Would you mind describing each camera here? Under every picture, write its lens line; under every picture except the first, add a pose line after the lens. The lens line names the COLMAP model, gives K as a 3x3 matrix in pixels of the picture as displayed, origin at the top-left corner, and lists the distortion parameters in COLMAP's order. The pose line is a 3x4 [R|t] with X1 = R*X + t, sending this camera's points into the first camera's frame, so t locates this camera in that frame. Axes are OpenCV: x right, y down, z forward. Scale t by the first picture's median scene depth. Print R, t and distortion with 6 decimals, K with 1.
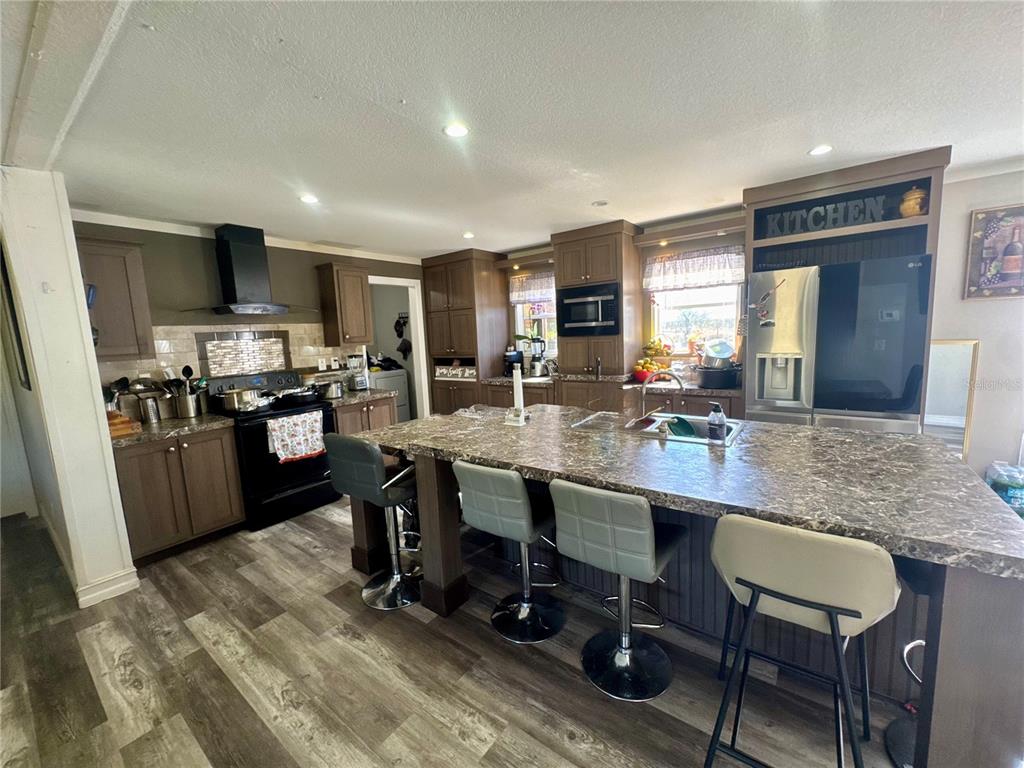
lens RADIAL K [[411.8, 0, 512.7], [0, 411.8, 382.3], [0, 0, 1]] dist [0.001160, 0.000136]
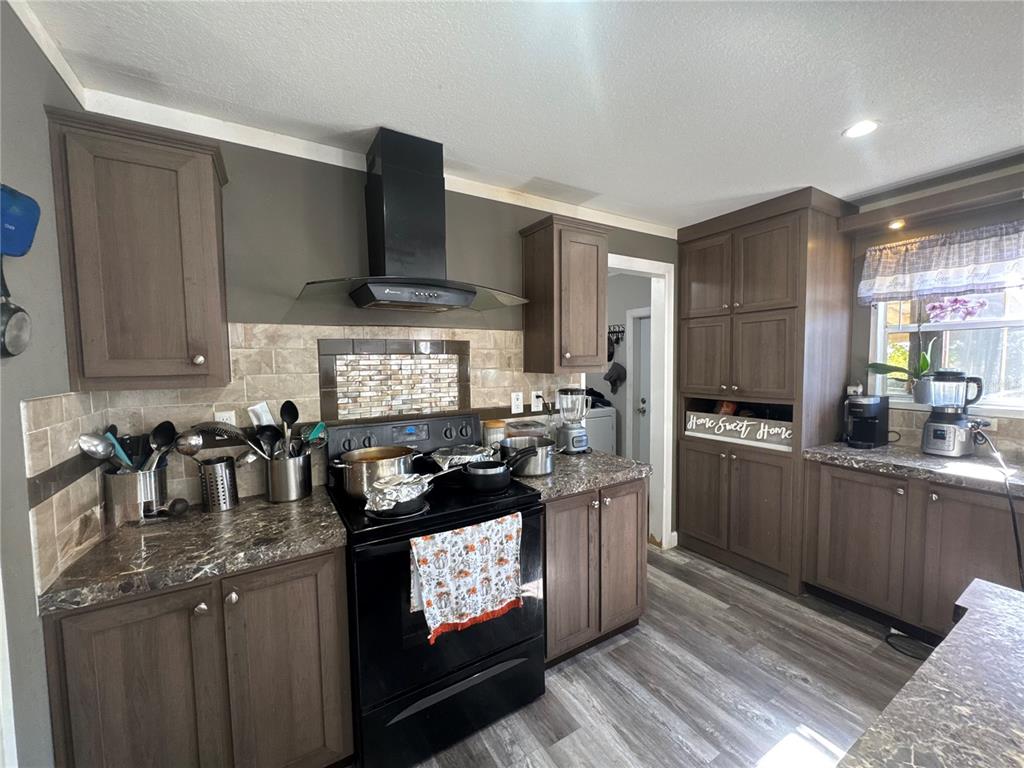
lens RADIAL K [[411.8, 0, 513.6], [0, 411.8, 385.0], [0, 0, 1]] dist [0.001160, 0.000136]
pose [[0.928002, 0.056010, -0.368342, -0.265832], [-0.075310, 0.996427, -0.038219, -0.047101], [0.364885, 0.063207, 0.928904, 0.481545]]
